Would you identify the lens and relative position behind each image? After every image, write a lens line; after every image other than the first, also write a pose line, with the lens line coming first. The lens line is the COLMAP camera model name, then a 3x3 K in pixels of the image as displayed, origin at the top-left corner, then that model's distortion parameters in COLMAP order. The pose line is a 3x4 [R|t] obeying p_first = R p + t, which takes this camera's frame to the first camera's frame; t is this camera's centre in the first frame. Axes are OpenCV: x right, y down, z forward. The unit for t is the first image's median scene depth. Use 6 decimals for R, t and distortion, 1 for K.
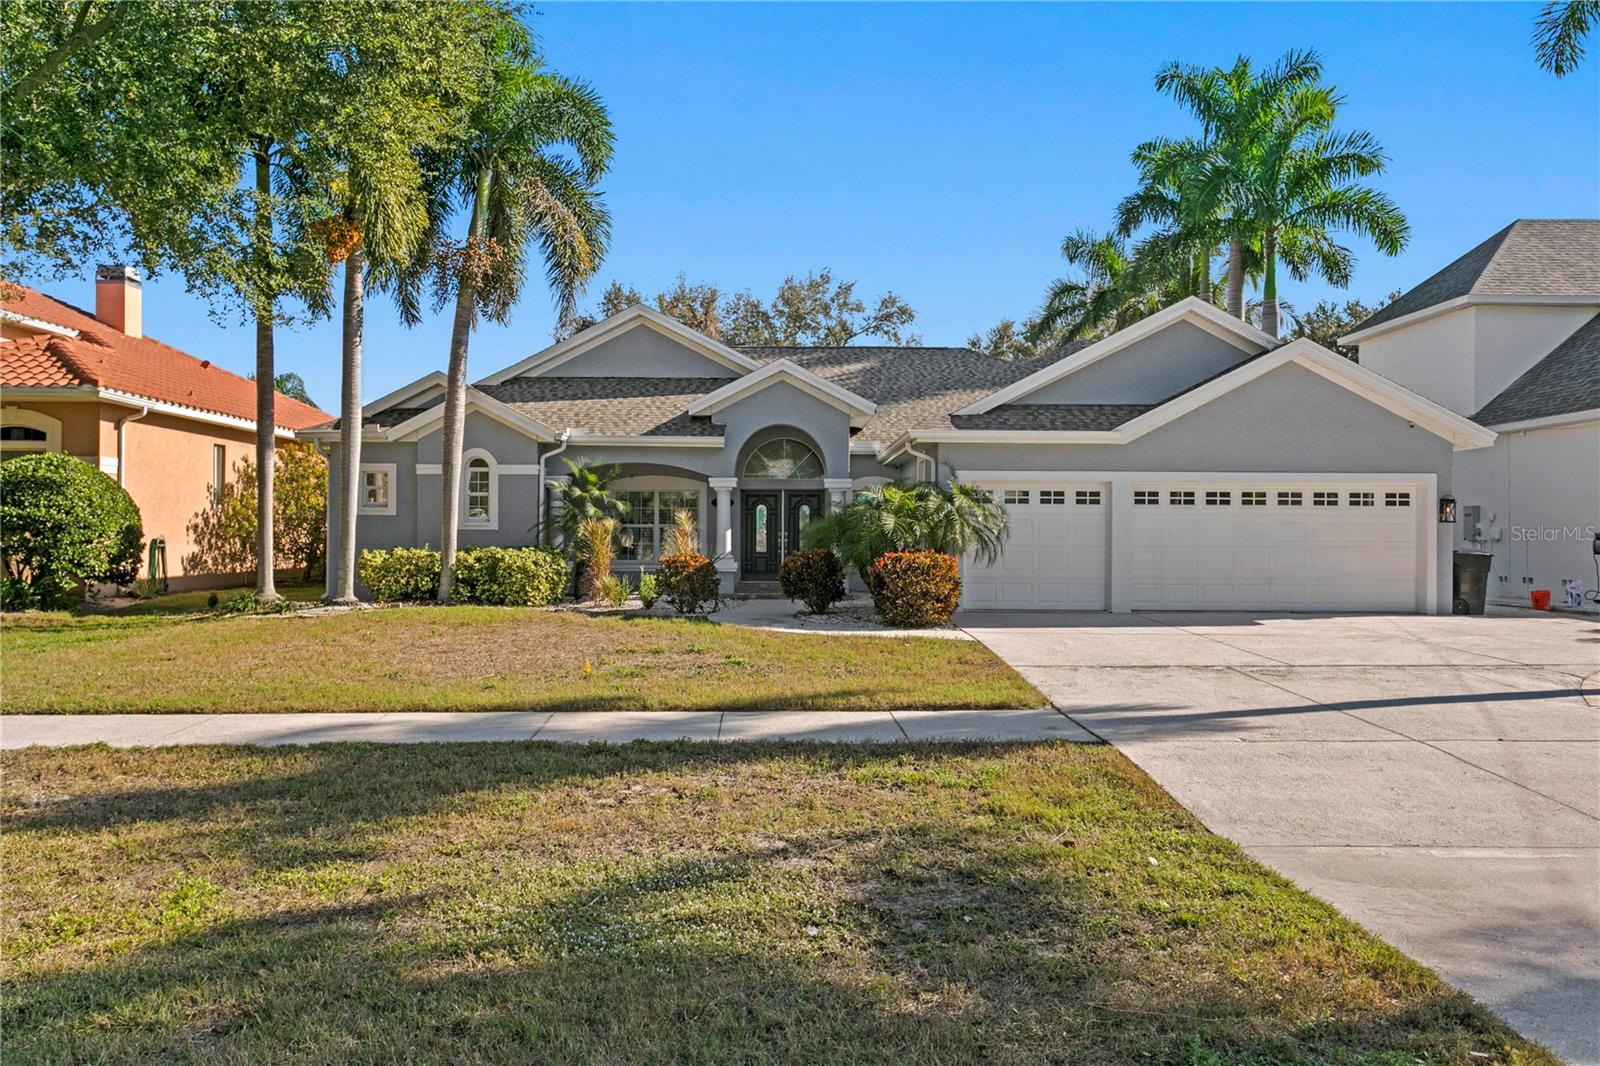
lens RADIAL K [[1229.7, 0, 800.1], [0, 1229.7, 527.6], [0, 0, 1]] dist [-0.002748, 0.002715]
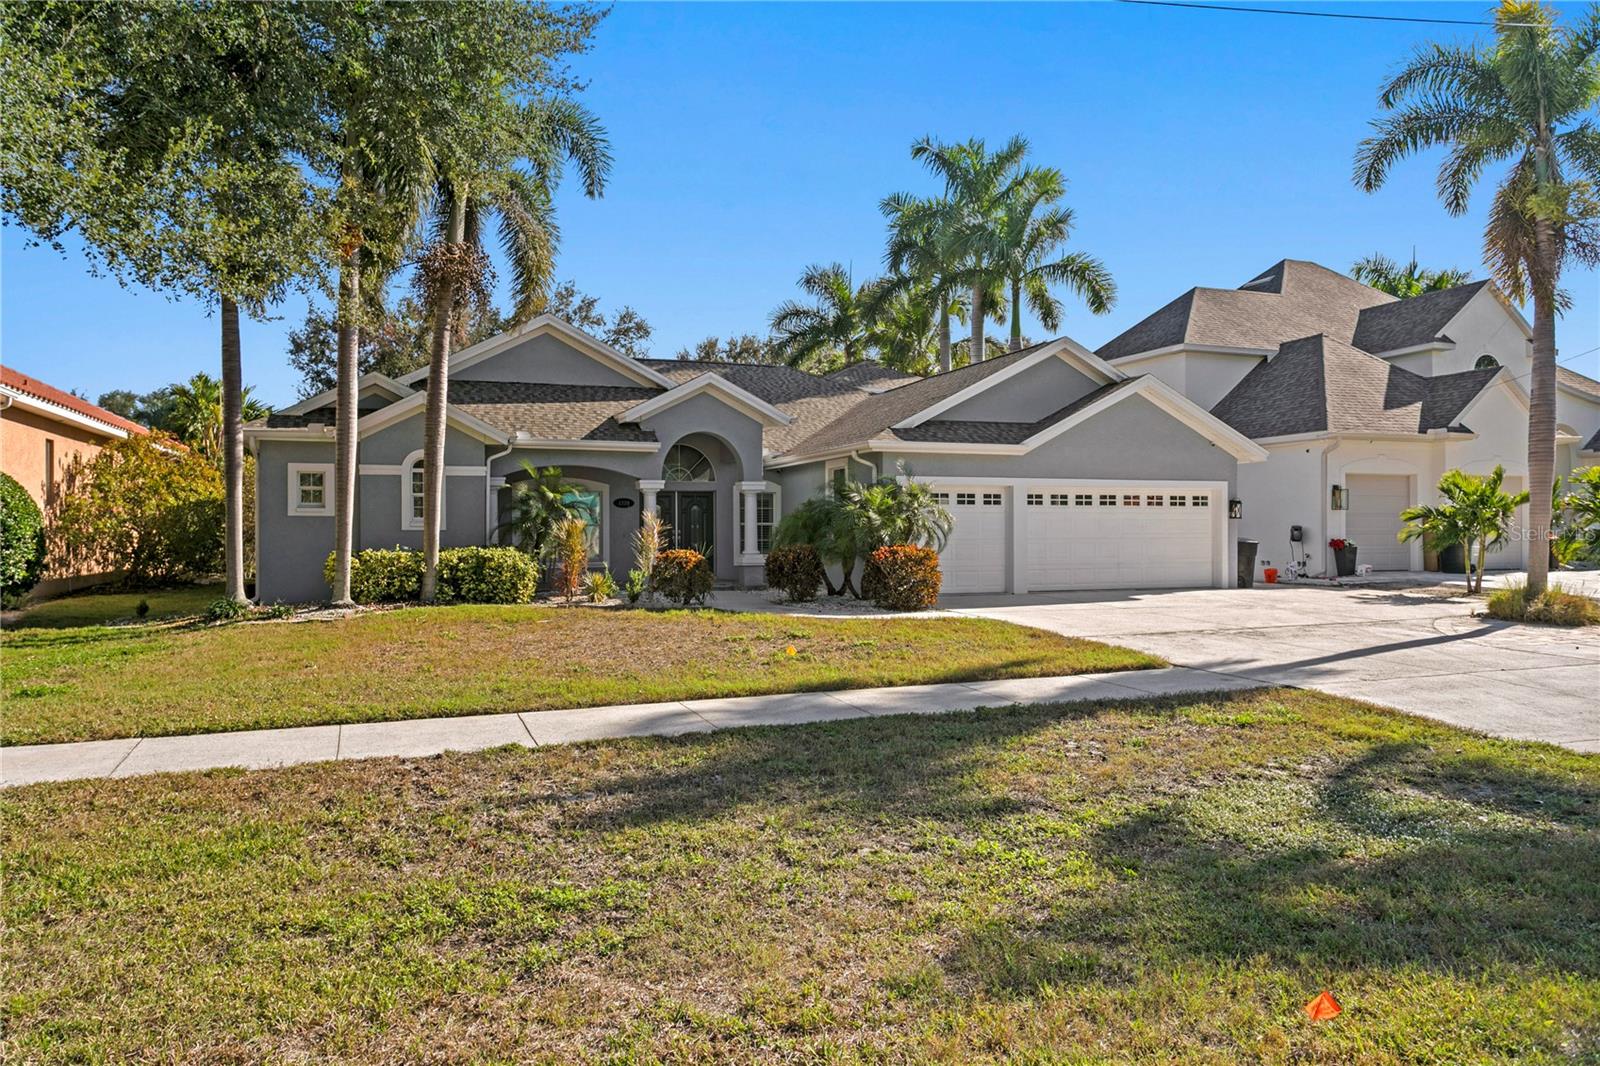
lens RADIAL K [[1127.6, 0, 802.0], [0, 1127.6, 539.0], [0, 0, 1]] dist [-0.008397, 0.000496]
pose [[0.936708, -0.011102, 0.349937, -0.327776], [0.006591, 0.999879, 0.014078, -0.002269], [-0.350051, -0.010881, 0.936668, 0.026902]]
